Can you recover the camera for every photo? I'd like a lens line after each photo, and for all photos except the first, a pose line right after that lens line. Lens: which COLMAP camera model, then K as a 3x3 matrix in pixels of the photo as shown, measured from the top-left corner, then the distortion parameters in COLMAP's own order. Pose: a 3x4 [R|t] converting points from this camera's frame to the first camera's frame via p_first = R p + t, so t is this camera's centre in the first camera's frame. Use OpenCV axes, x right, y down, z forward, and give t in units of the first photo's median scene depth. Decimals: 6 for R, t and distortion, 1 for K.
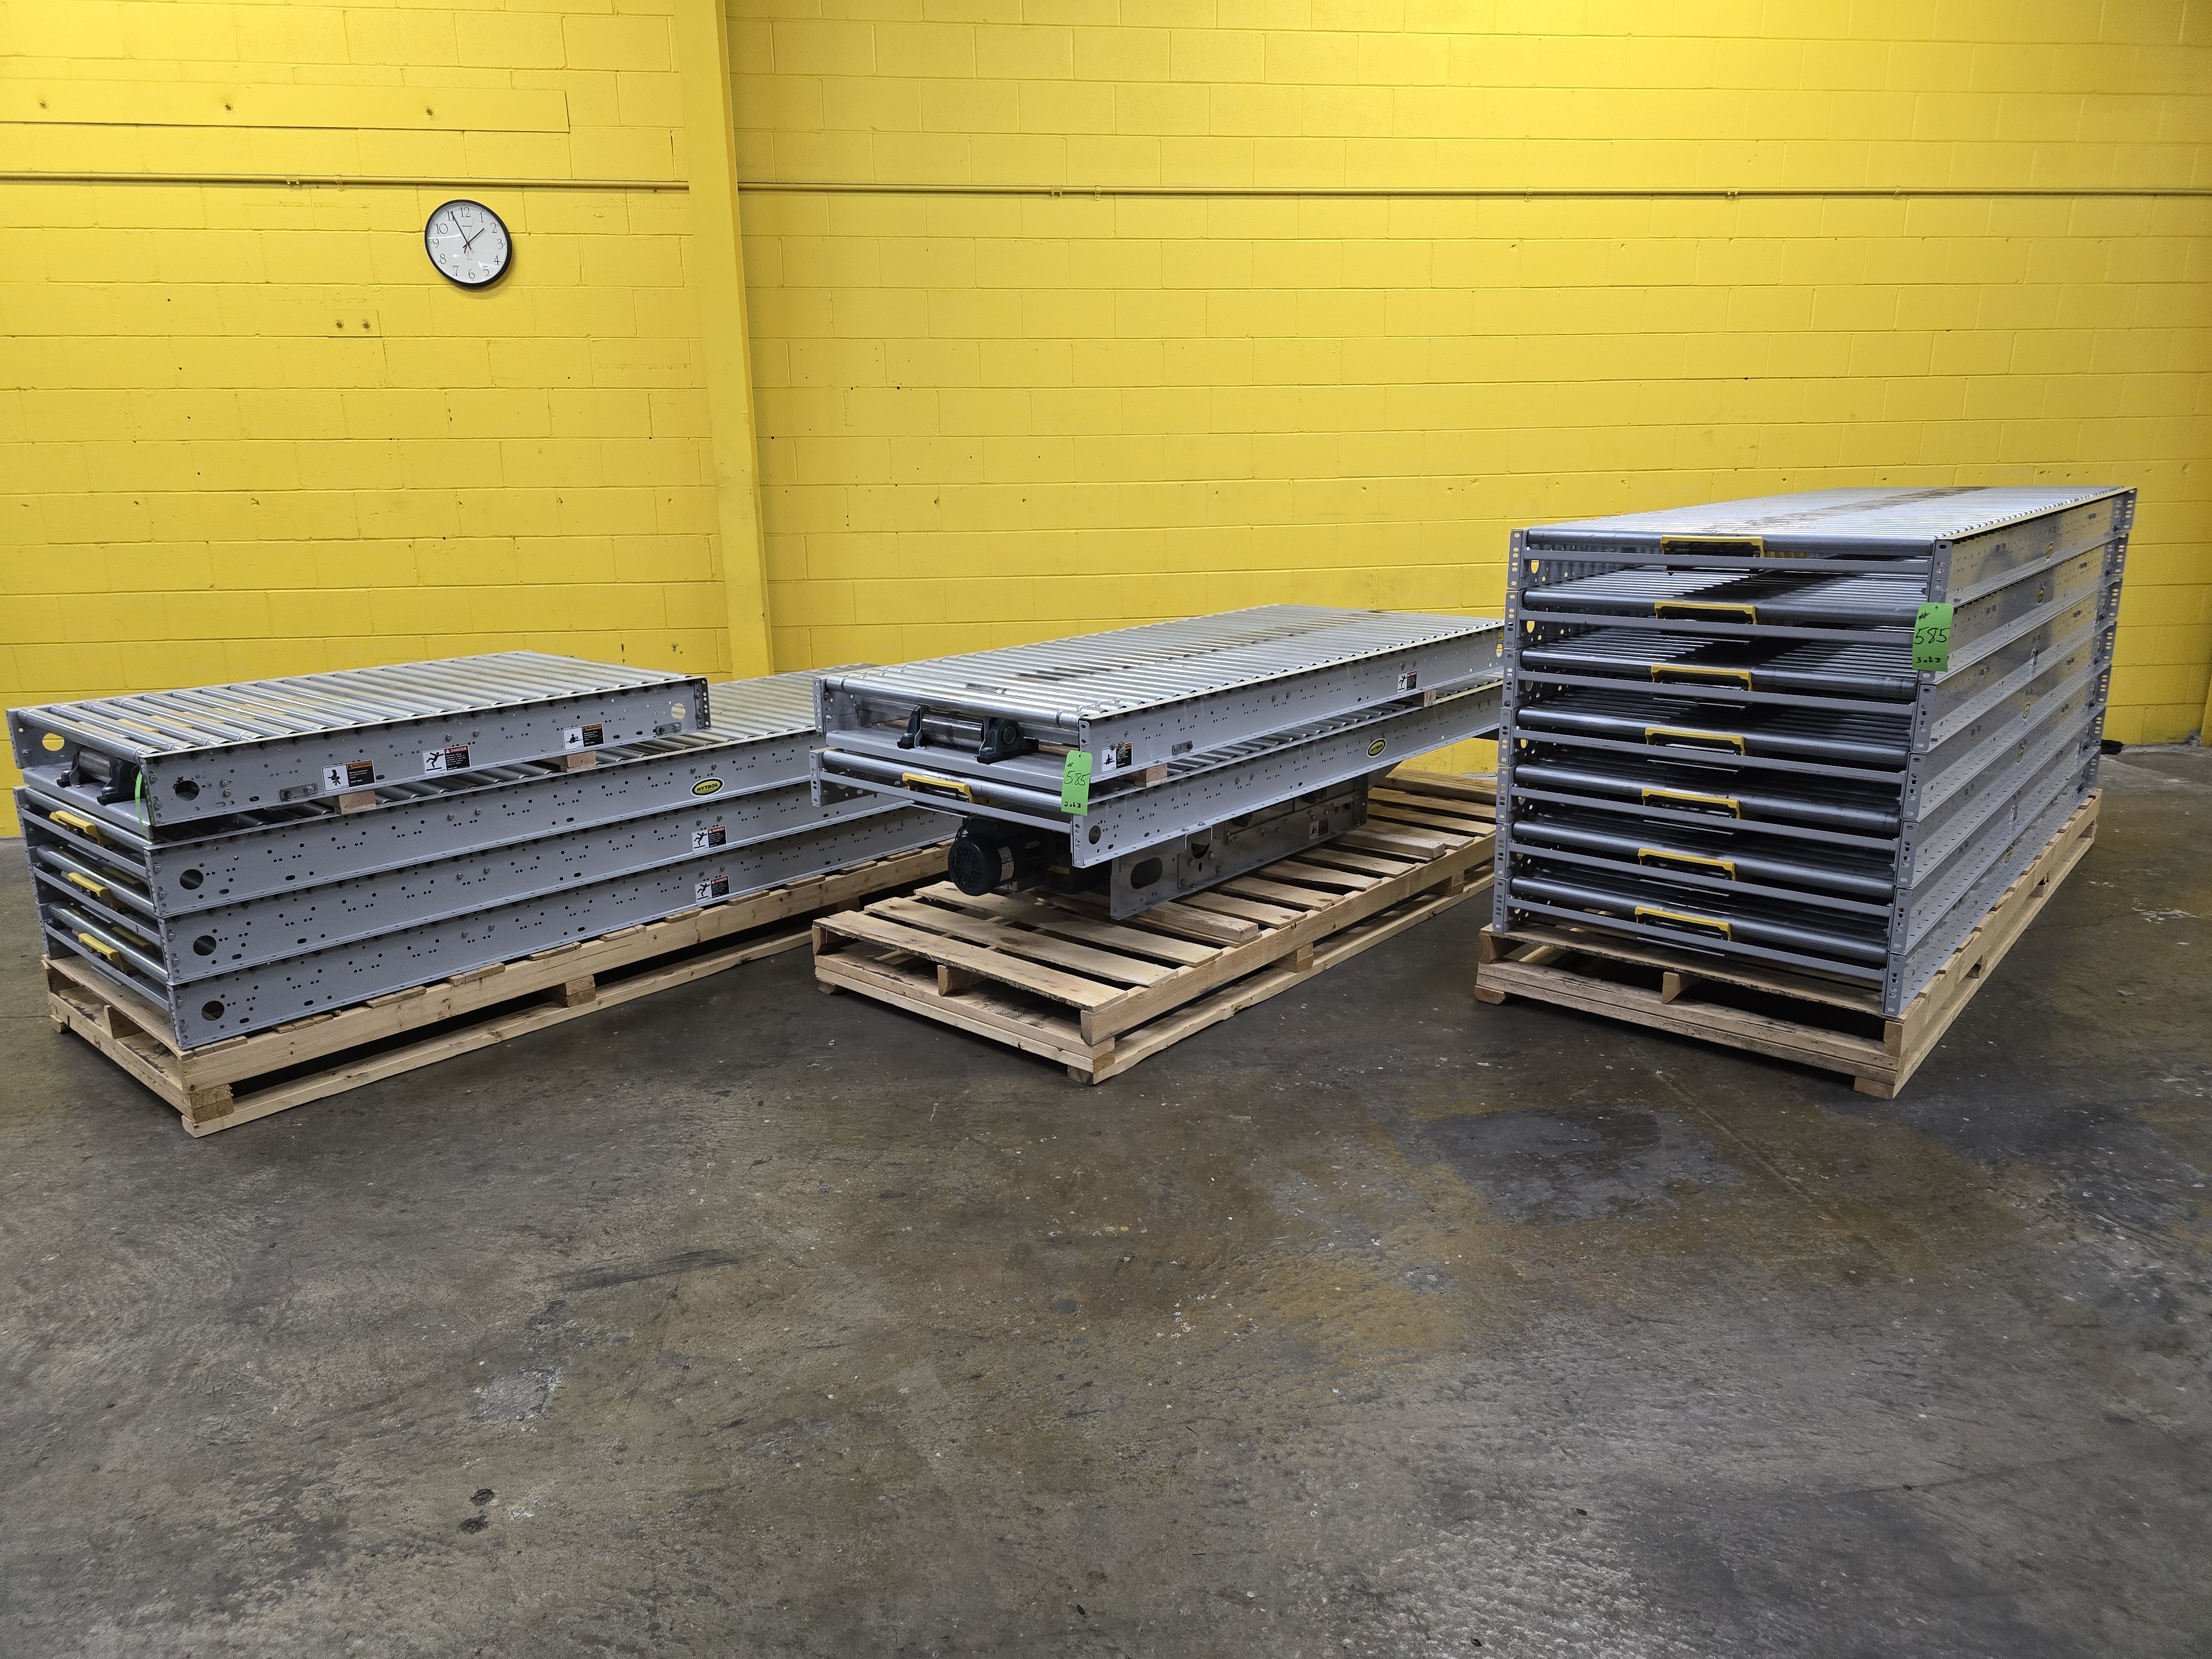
lens RADIAL K [[1499.1, 0, 1111.5], [0, 1499.1, 779.7], [0, 0, 1]] dist [0.090557, -0.085978]
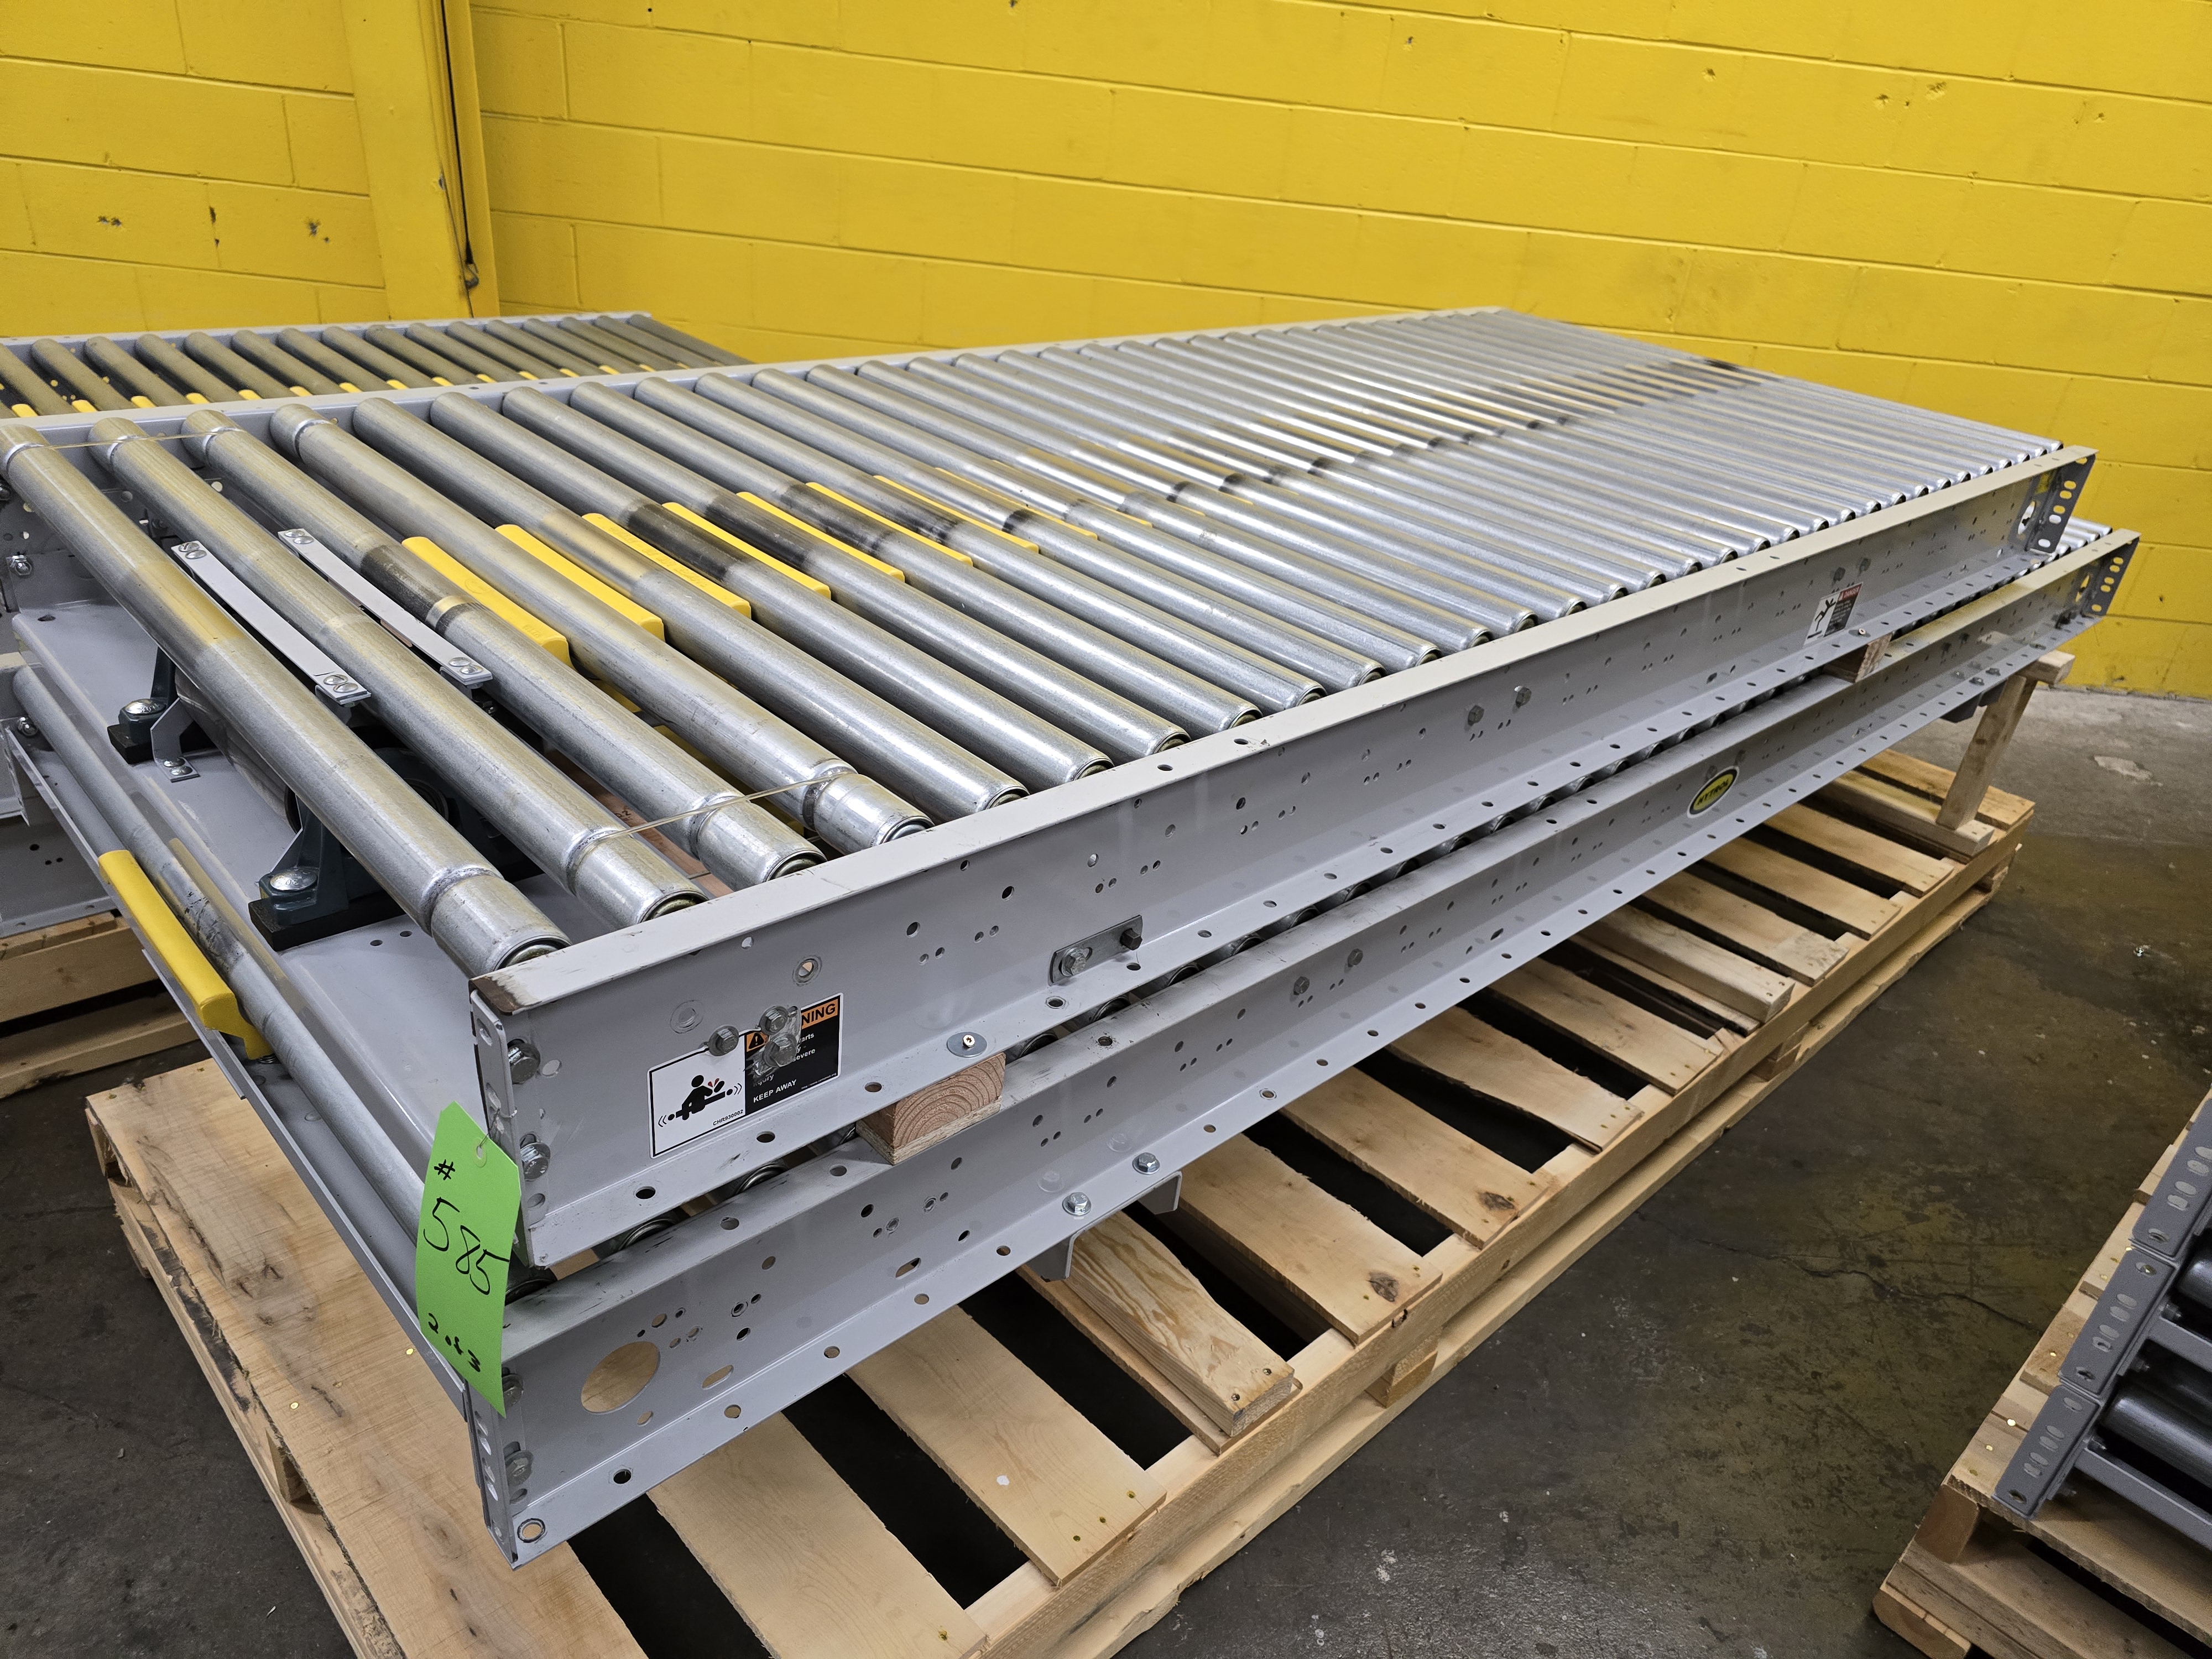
lens RADIAL K [[1498.4, 0, 1106.0], [0, 1498.4, 829.5], [0, 0, 1]] dist [0.000512, -0.000417]
pose [[0.987922, 0.150212, -0.038027, 0.053254], [-0.134270, 0.952379, 0.273762, -0.105971], [0.077339, -0.265349, 0.961046, 0.732476]]
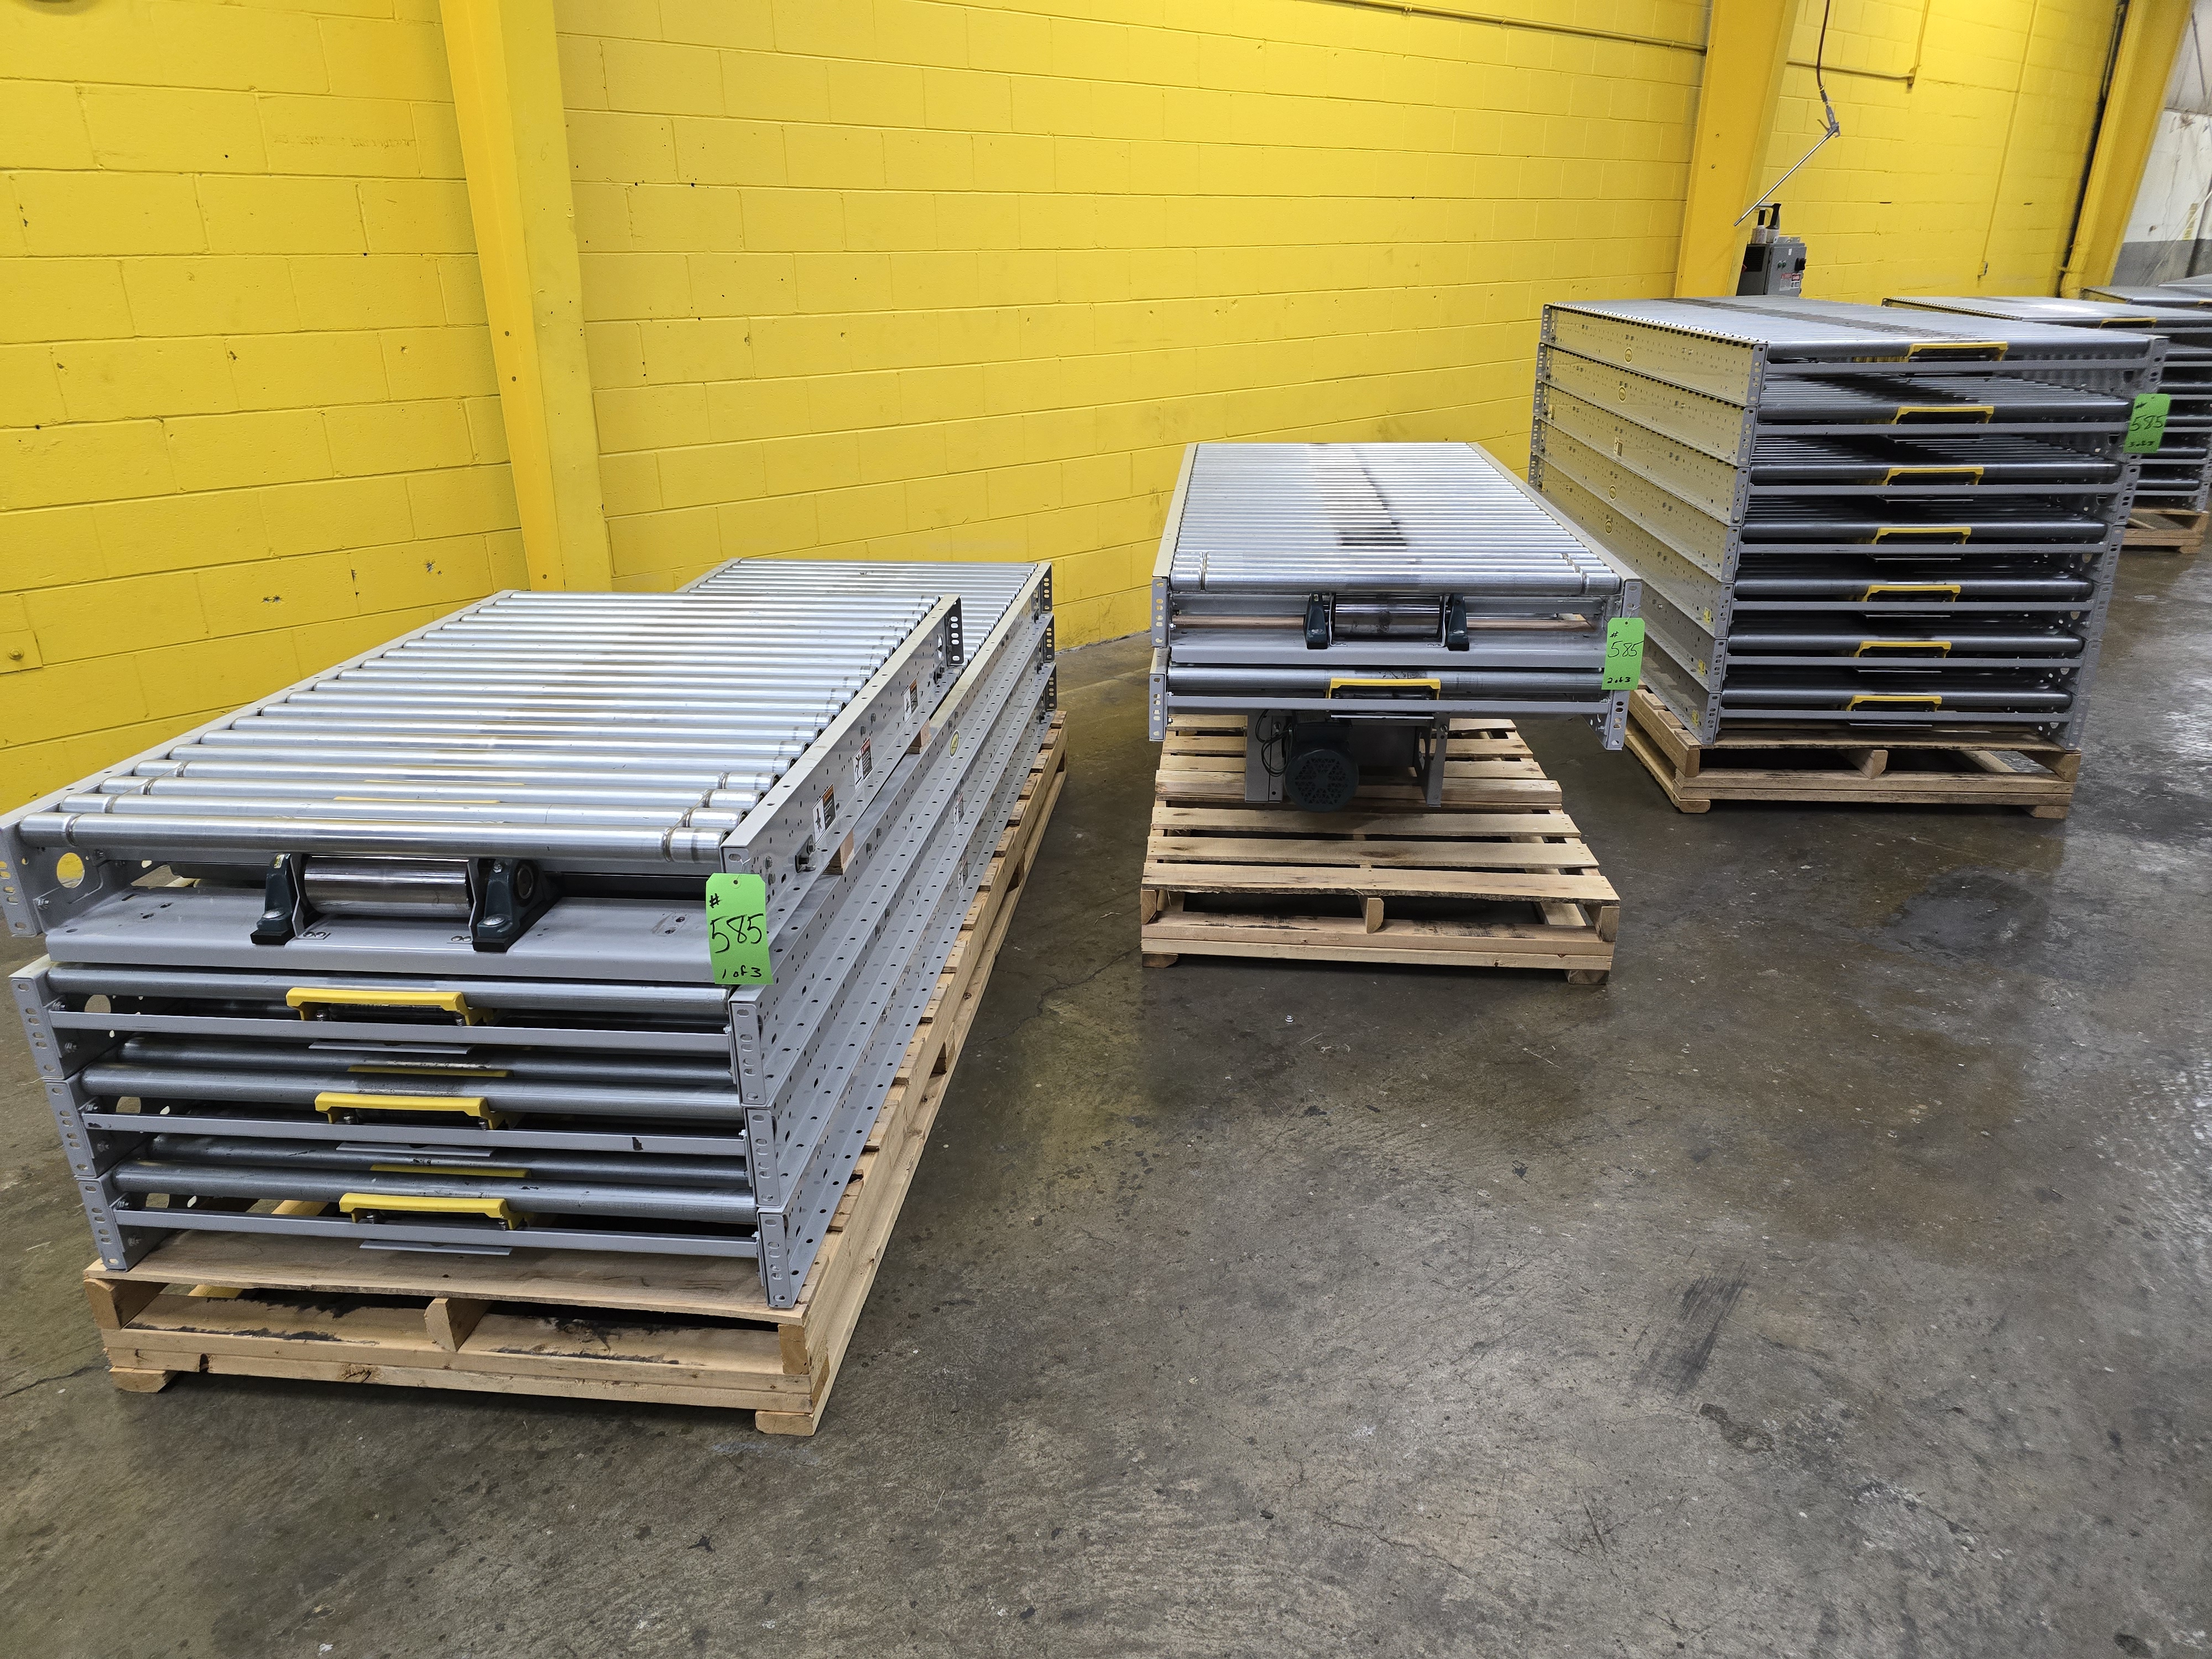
lens RADIAL K [[1499.1, 0, 1111.5], [0, 1499.1, 779.7], [0, 0, 1]] dist [0.090557, -0.085978]
pose [[0.820560, -0.189042, 0.539392, -0.670257], [0.129200, 0.980641, 0.147140, -0.084316], [-0.556766, -0.051048, 0.829099, 0.377060]]
